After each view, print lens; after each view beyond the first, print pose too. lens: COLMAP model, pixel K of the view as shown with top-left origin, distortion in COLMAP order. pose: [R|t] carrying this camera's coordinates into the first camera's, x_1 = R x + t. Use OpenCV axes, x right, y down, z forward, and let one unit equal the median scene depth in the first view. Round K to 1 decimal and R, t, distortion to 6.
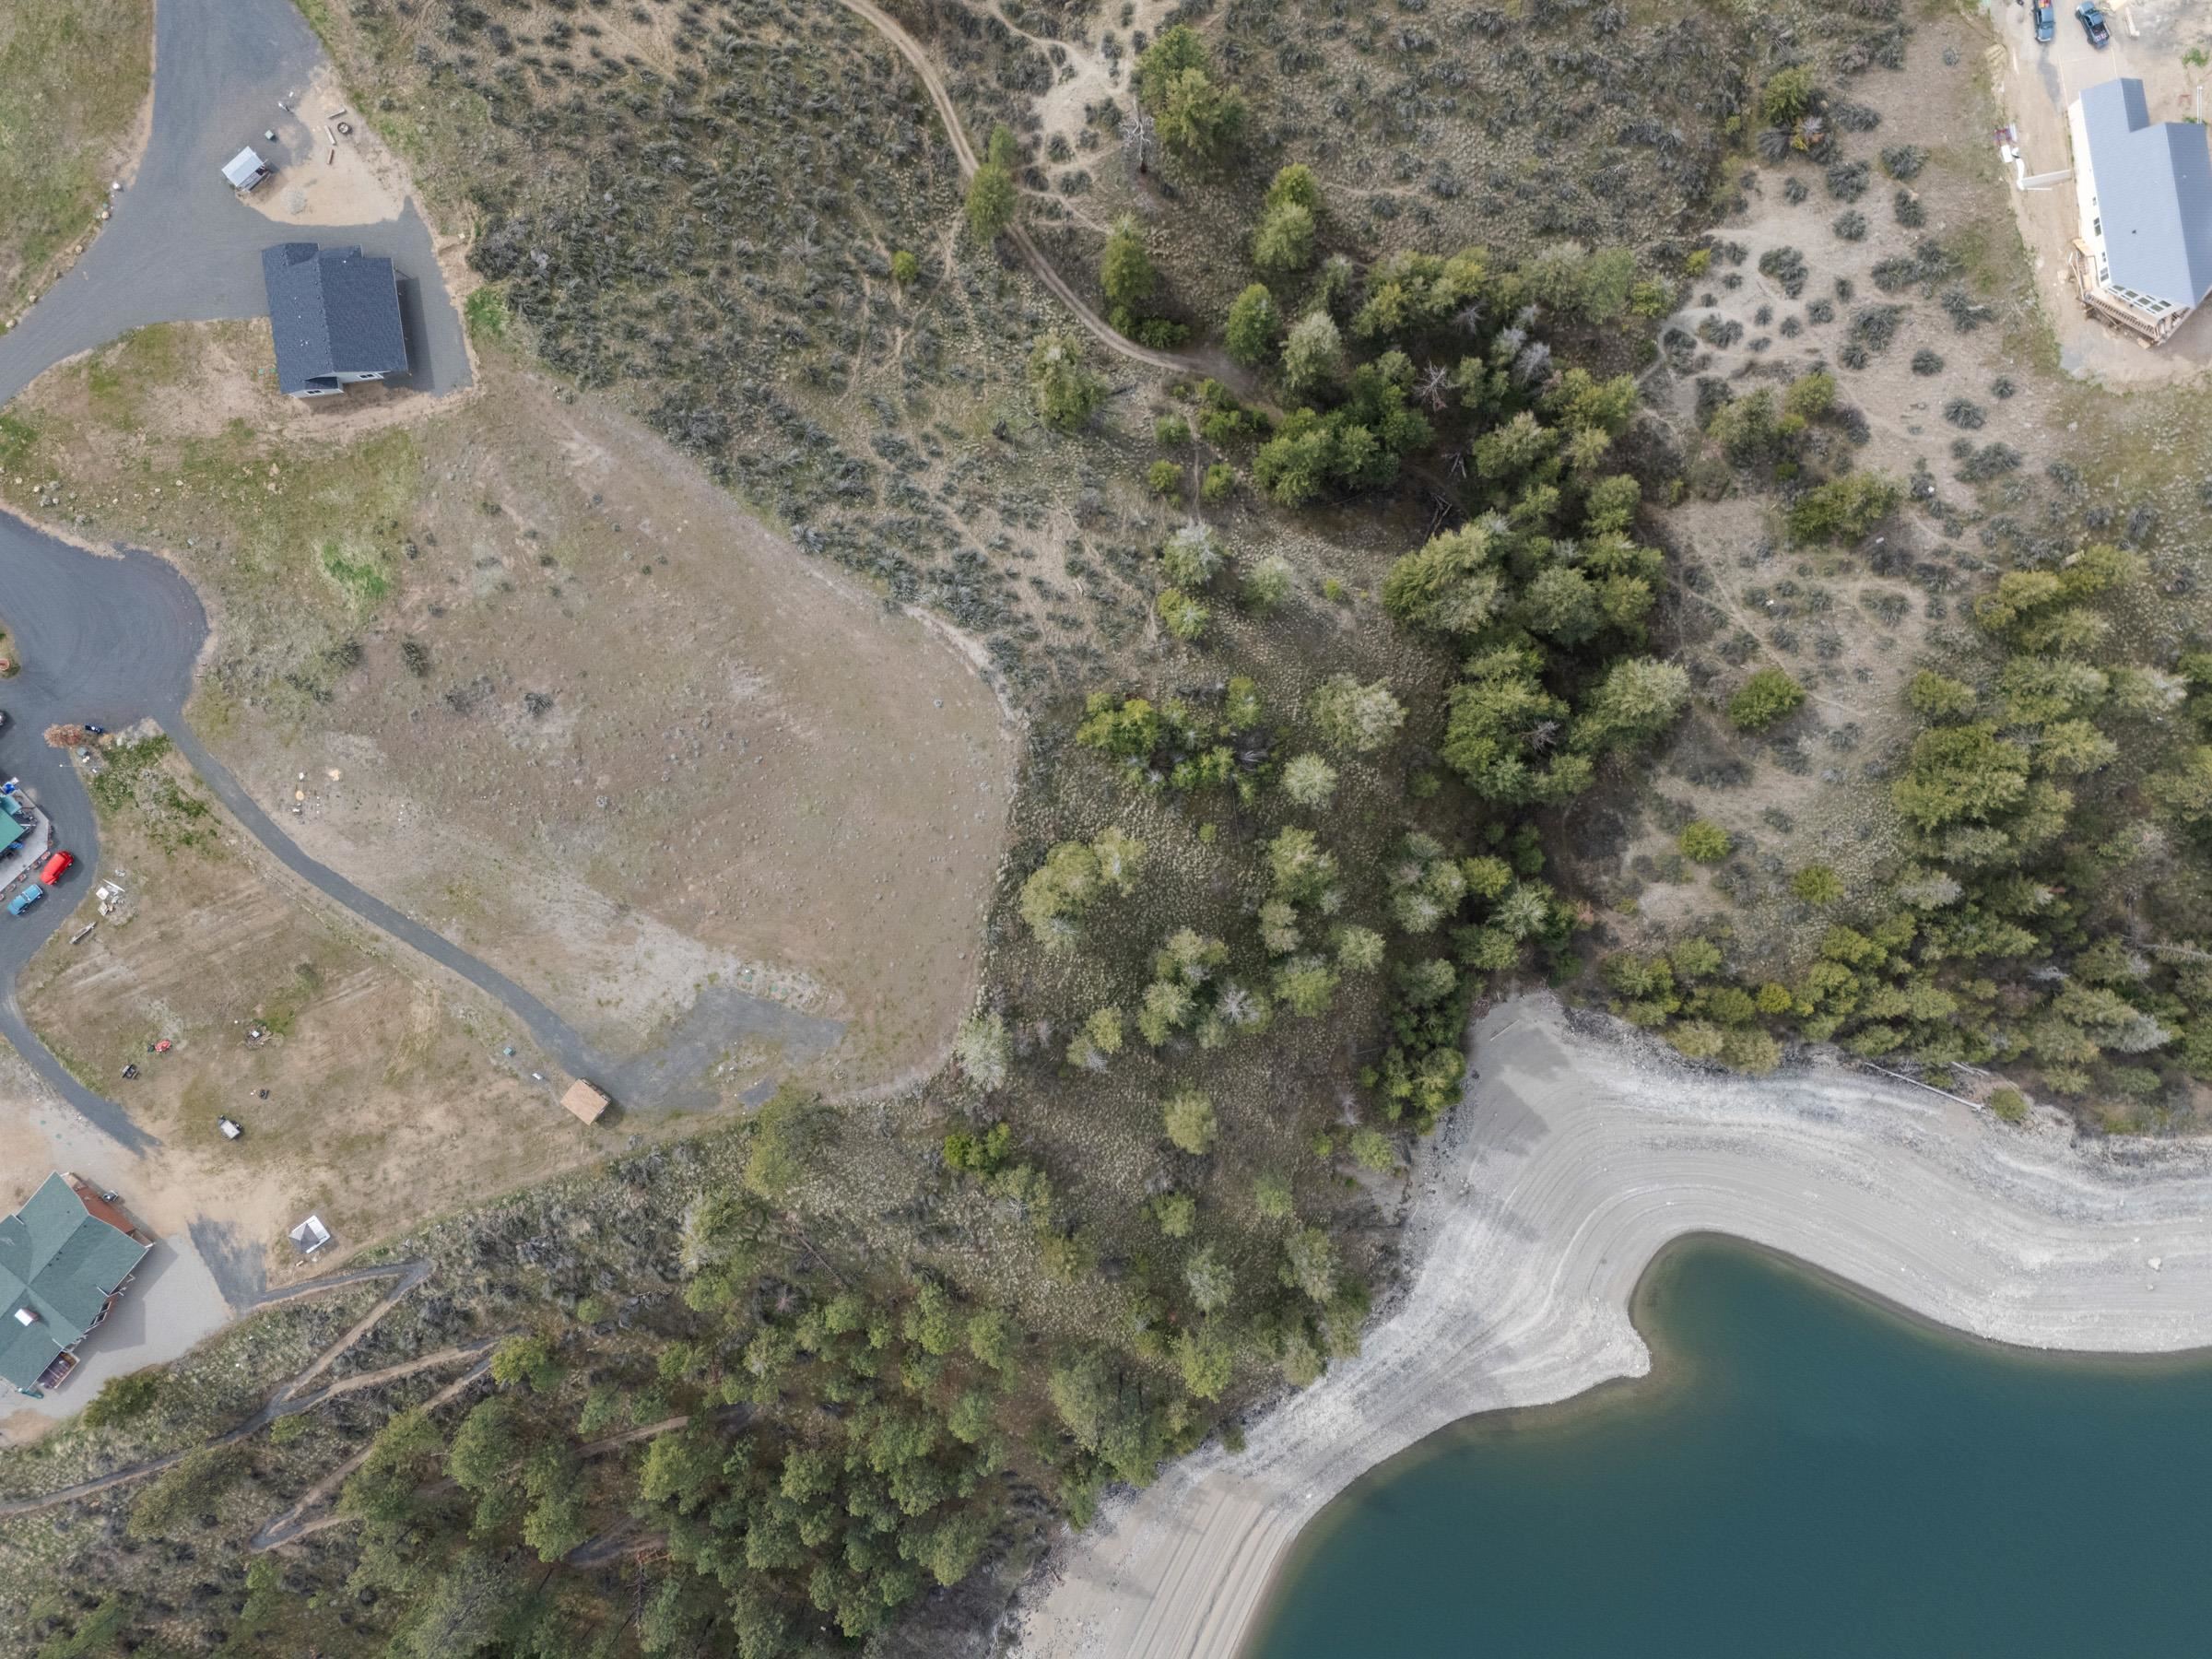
lens RADIAL K [[1615.2, 0, 1101.8], [0, 1615.2, 828.2], [0, 0, 1]] dist [0.072287, -0.057332]
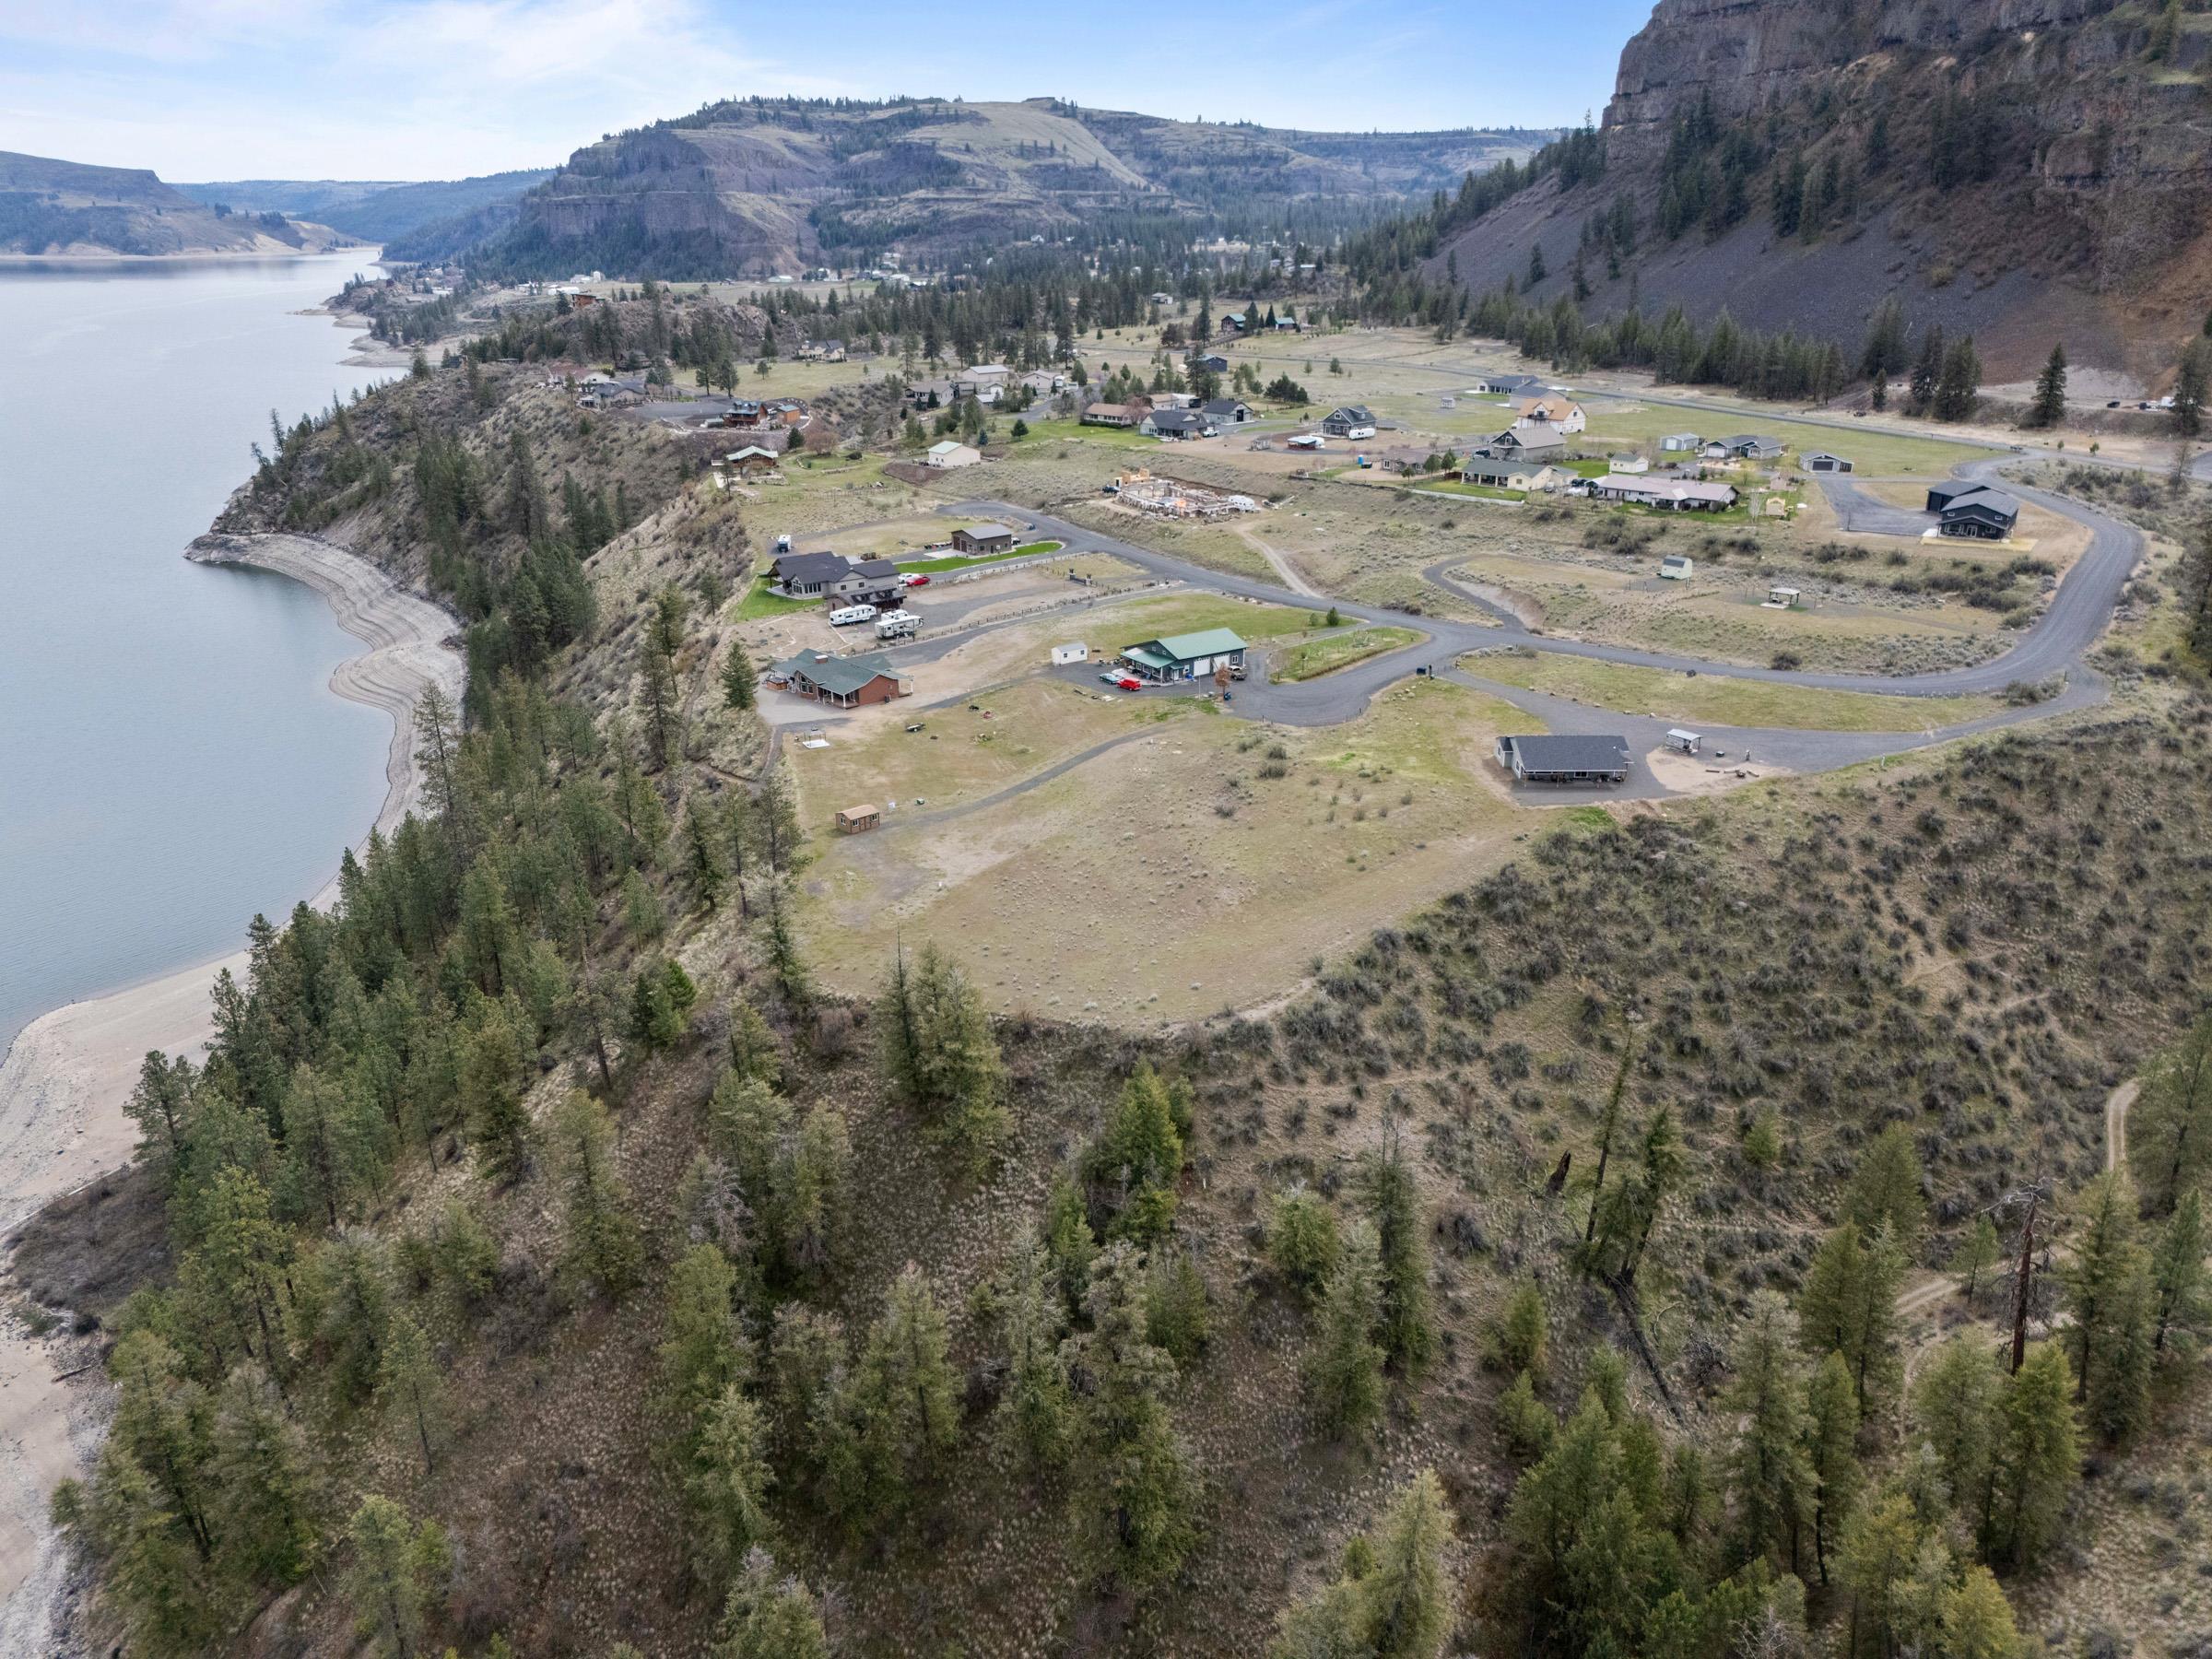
lens RADIAL K [[1615.2, 0, 1109.3], [0, 1615.2, 826.0], [0, 0, 1]] dist [0.072287, -0.057332]
pose [[-0.136585, 0.359366, -0.923147, 0.551542], [-0.990580, -0.040342, 0.130858, -0.116507], [0.009784, 0.932324, 0.361491, 0.516603]]
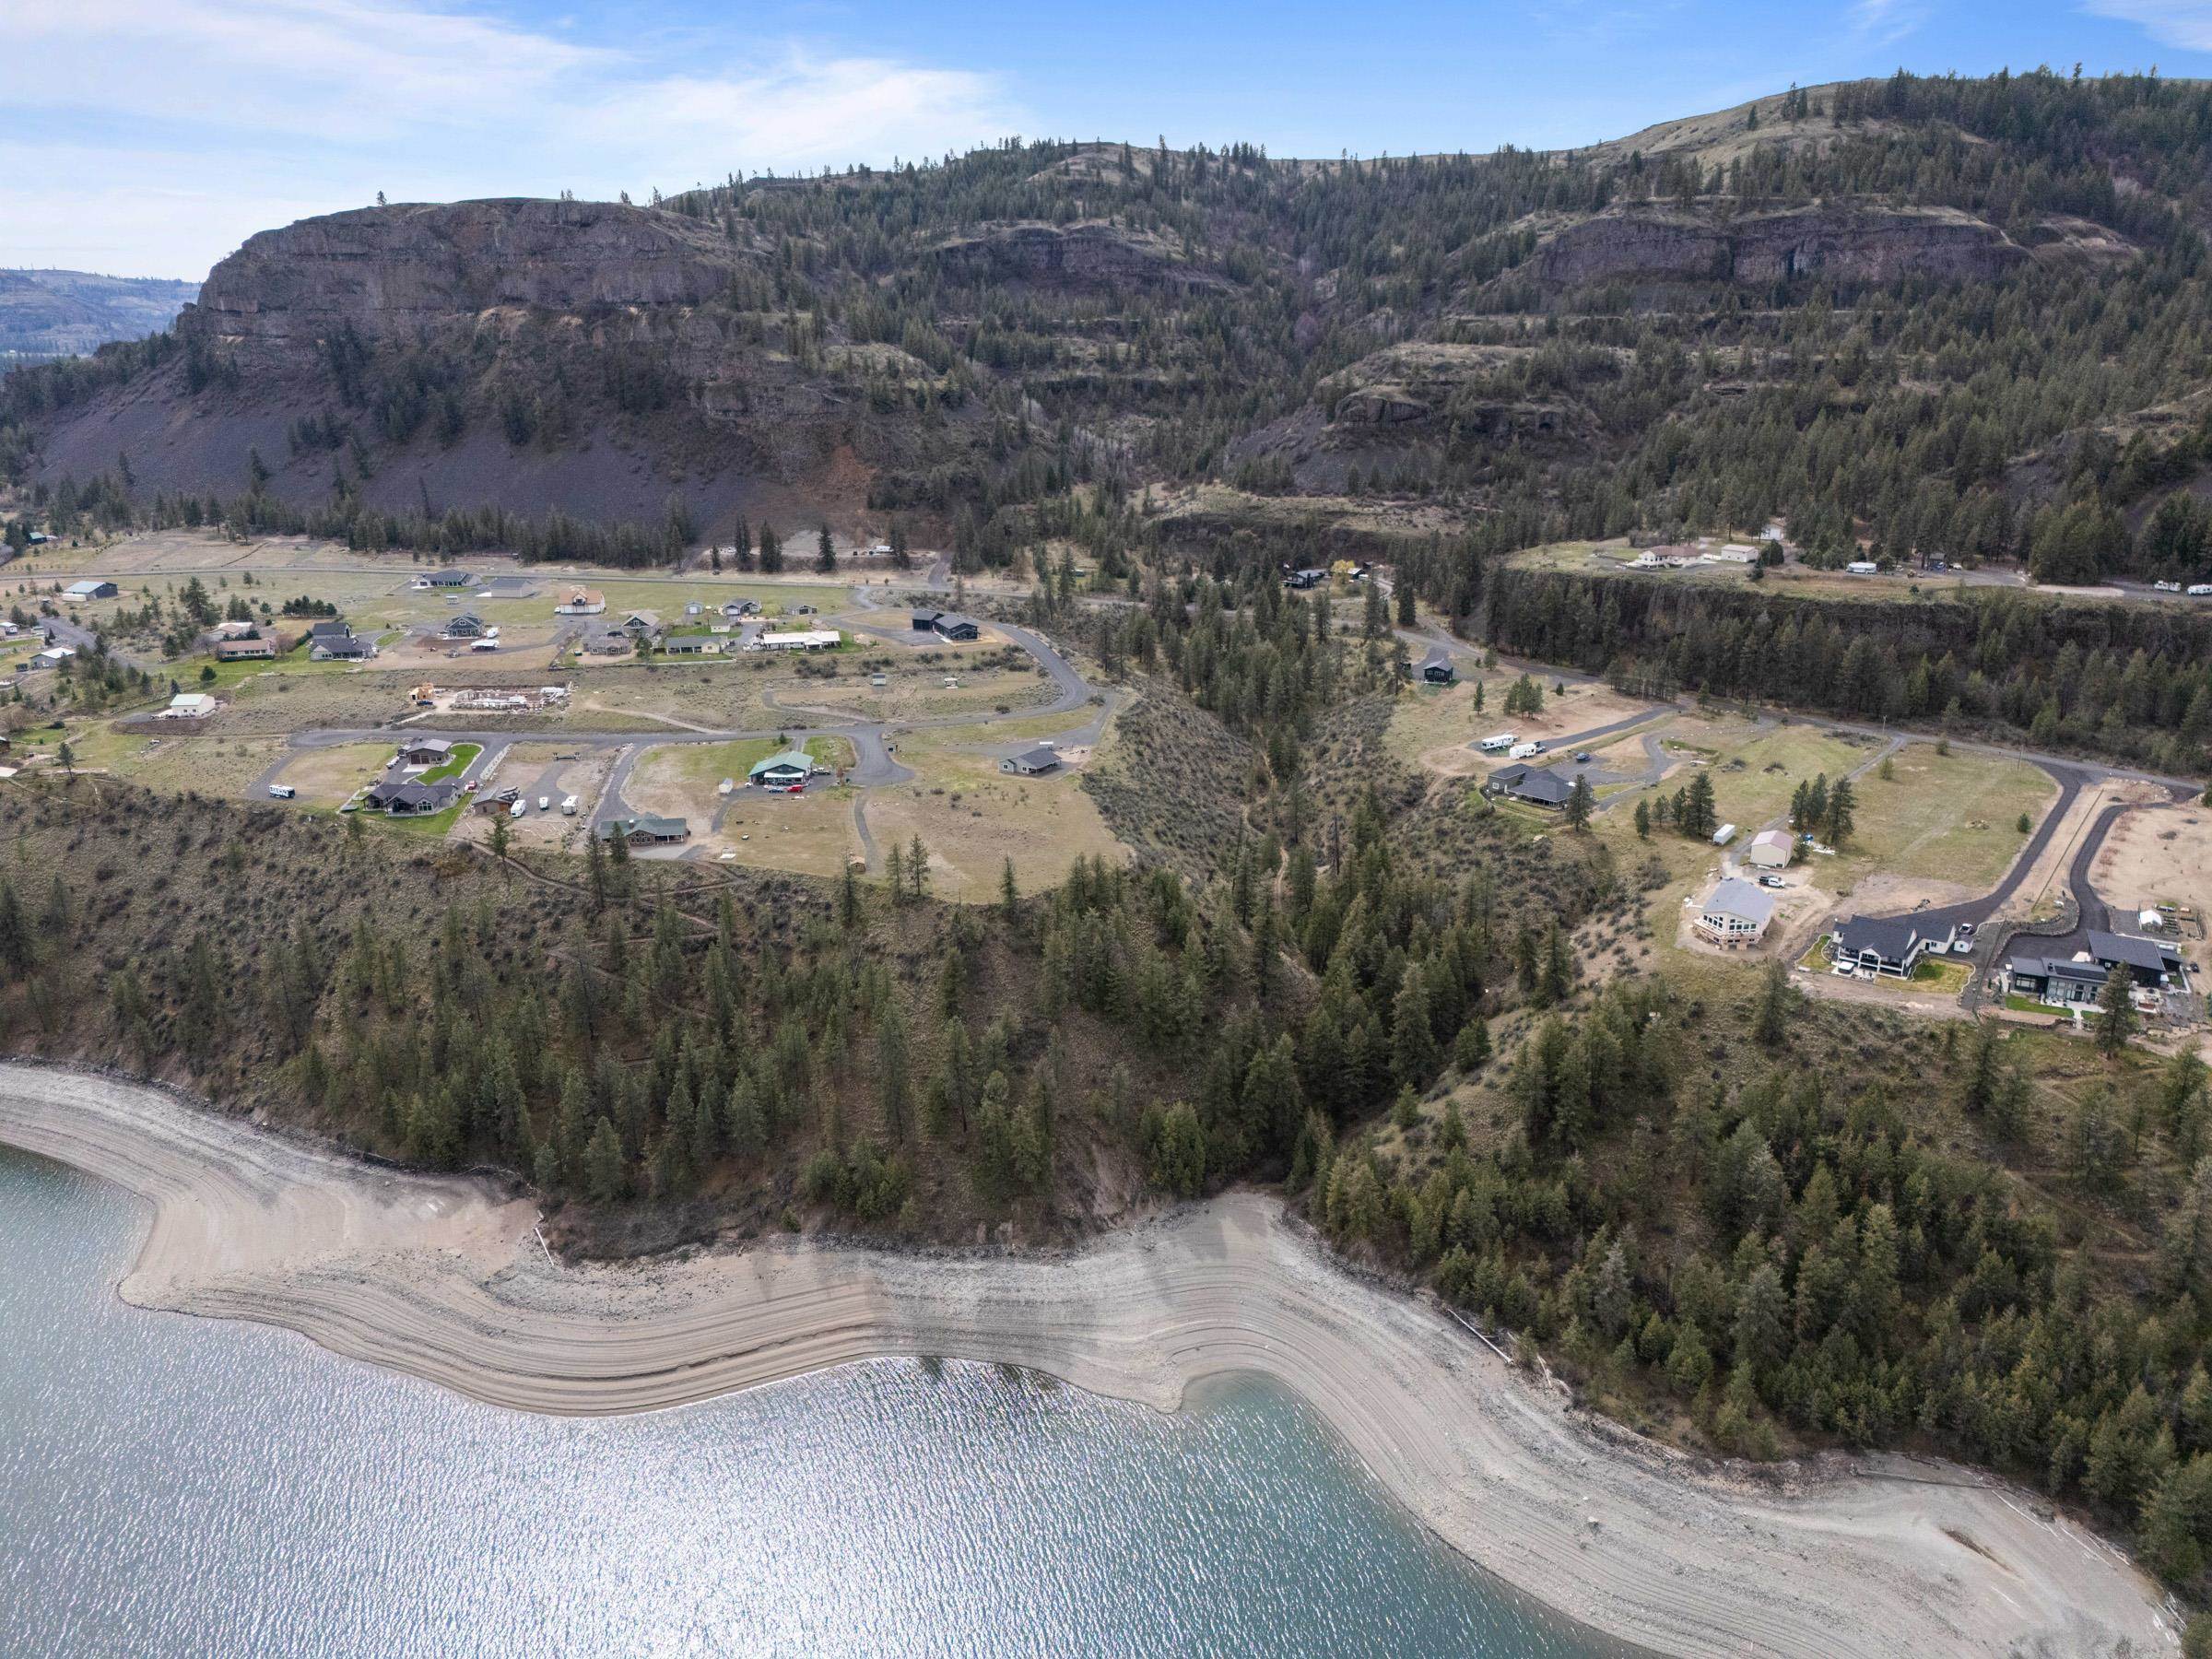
lens RADIAL K [[1615.2, 0, 1102.8], [0, 1615.2, 828.4], [0, 0, 1]] dist [0.072287, -0.057332]
pose [[0.745777, 0.207668, -0.633001, 1.047970], [-0.666190, 0.236286, -0.707361, 1.203484], [0.002673, 0.949233, 0.314563, 0.244054]]
